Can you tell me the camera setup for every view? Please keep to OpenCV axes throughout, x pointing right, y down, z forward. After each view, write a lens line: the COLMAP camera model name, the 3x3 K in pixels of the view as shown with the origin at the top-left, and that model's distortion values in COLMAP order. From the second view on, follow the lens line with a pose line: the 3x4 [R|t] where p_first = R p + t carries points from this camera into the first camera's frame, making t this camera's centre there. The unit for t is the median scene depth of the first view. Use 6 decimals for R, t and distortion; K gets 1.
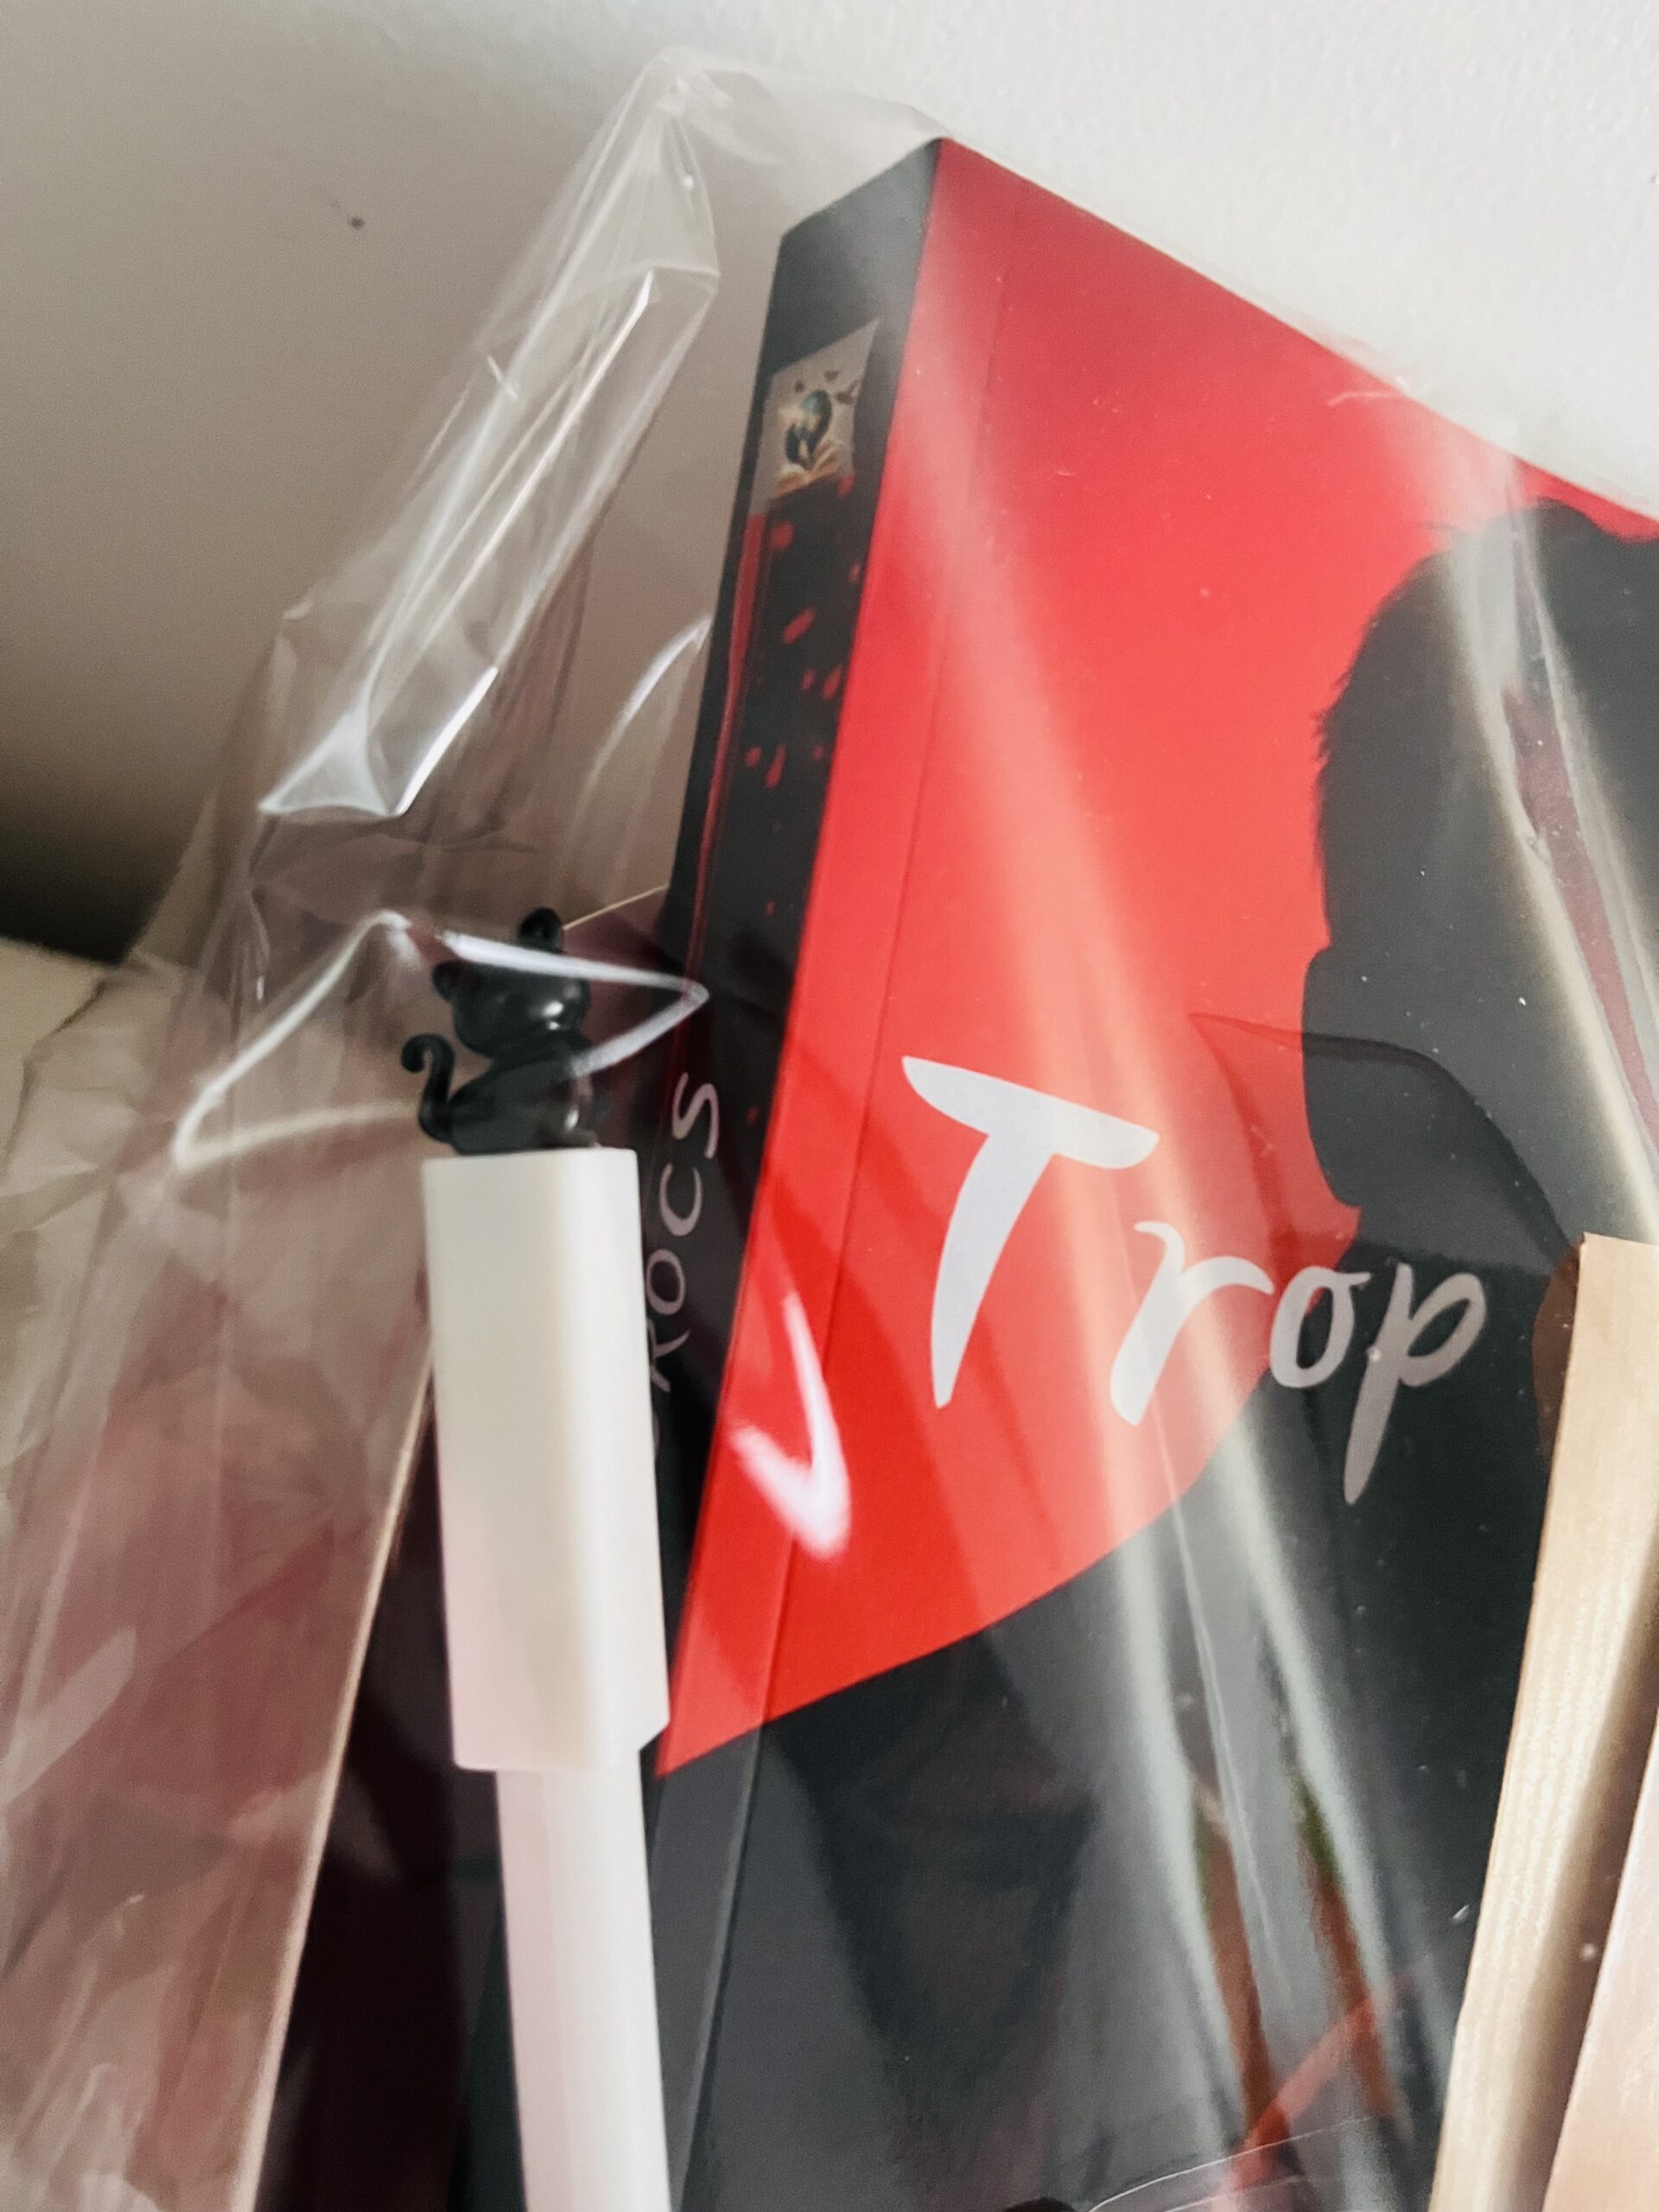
lens RADIAL K [[1716.0, 0, 832.2], [0, 1716.0, 1099.2], [0, 0, 1]] dist [0.069787, -0.124873]
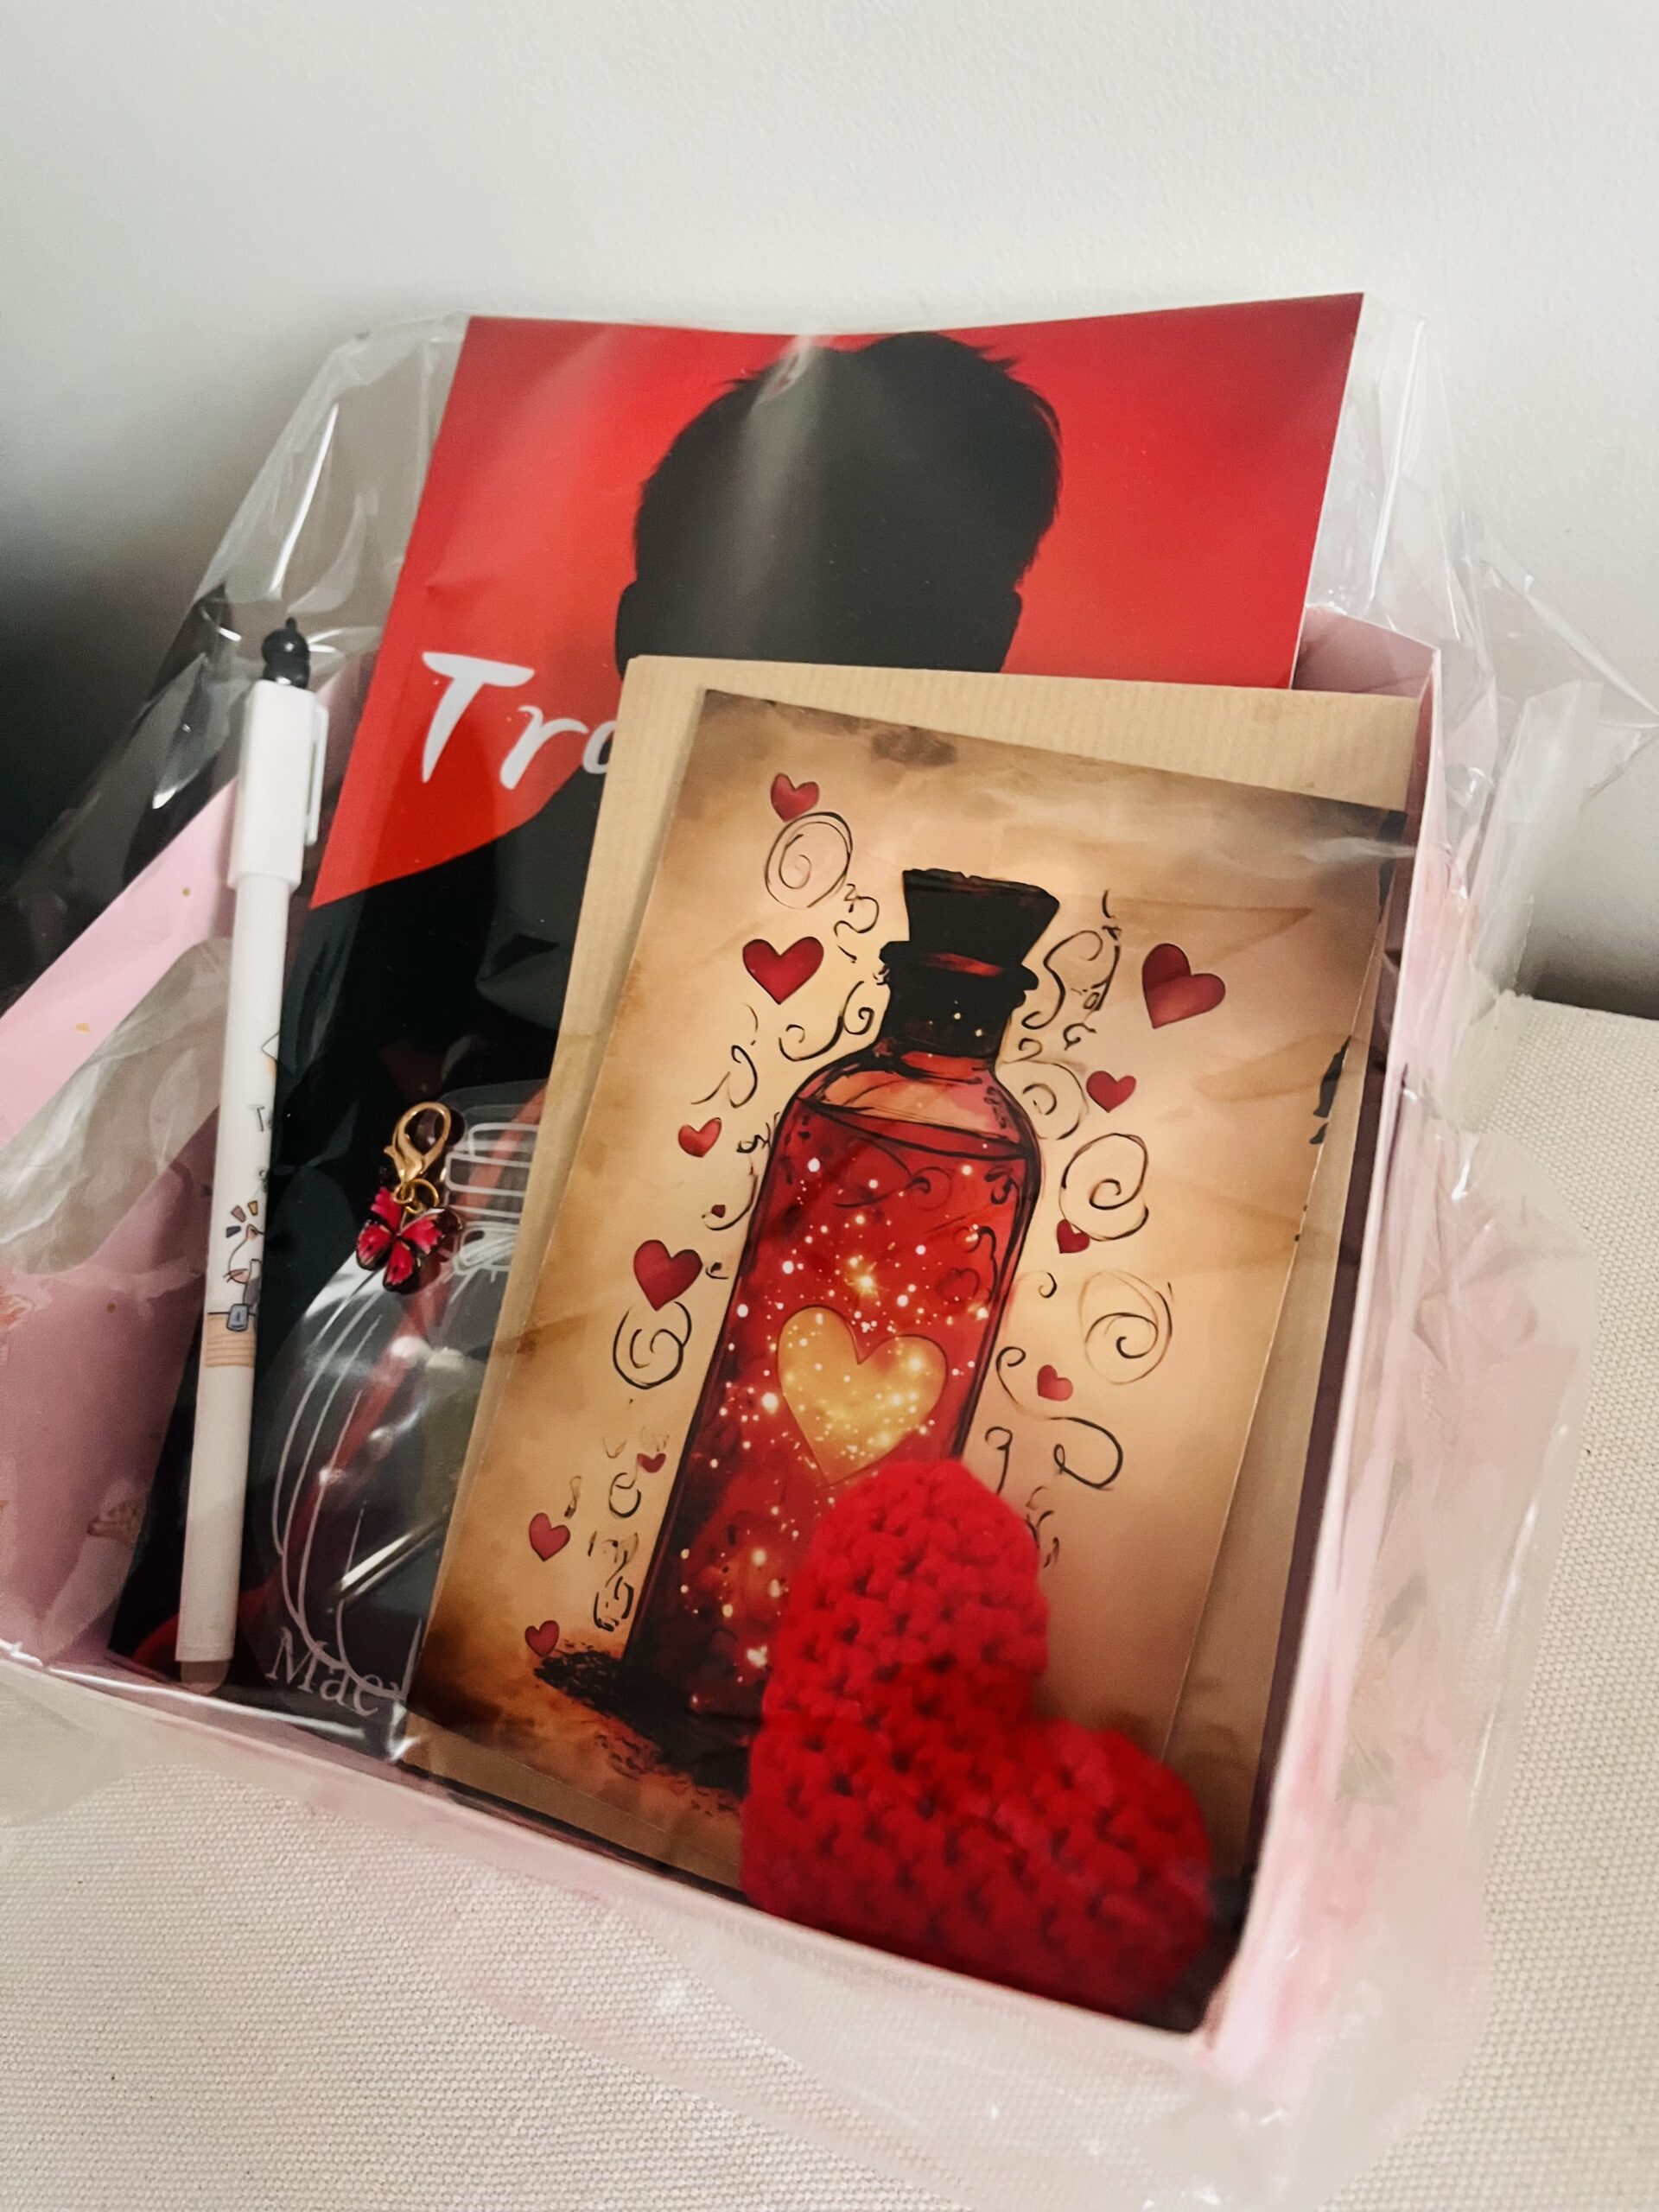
lens RADIAL K [[1716.0, 0, 831.3], [0, 1716.0, 1102.6], [0, 0, 1]] dist [0.069787, -0.124873]
pose [[0.726141, -0.102565, -0.679852, 1.872493], [-0.028277, 0.983519, -0.178579, 0.931793], [0.686964, 0.148898, 0.711274, -0.259321]]
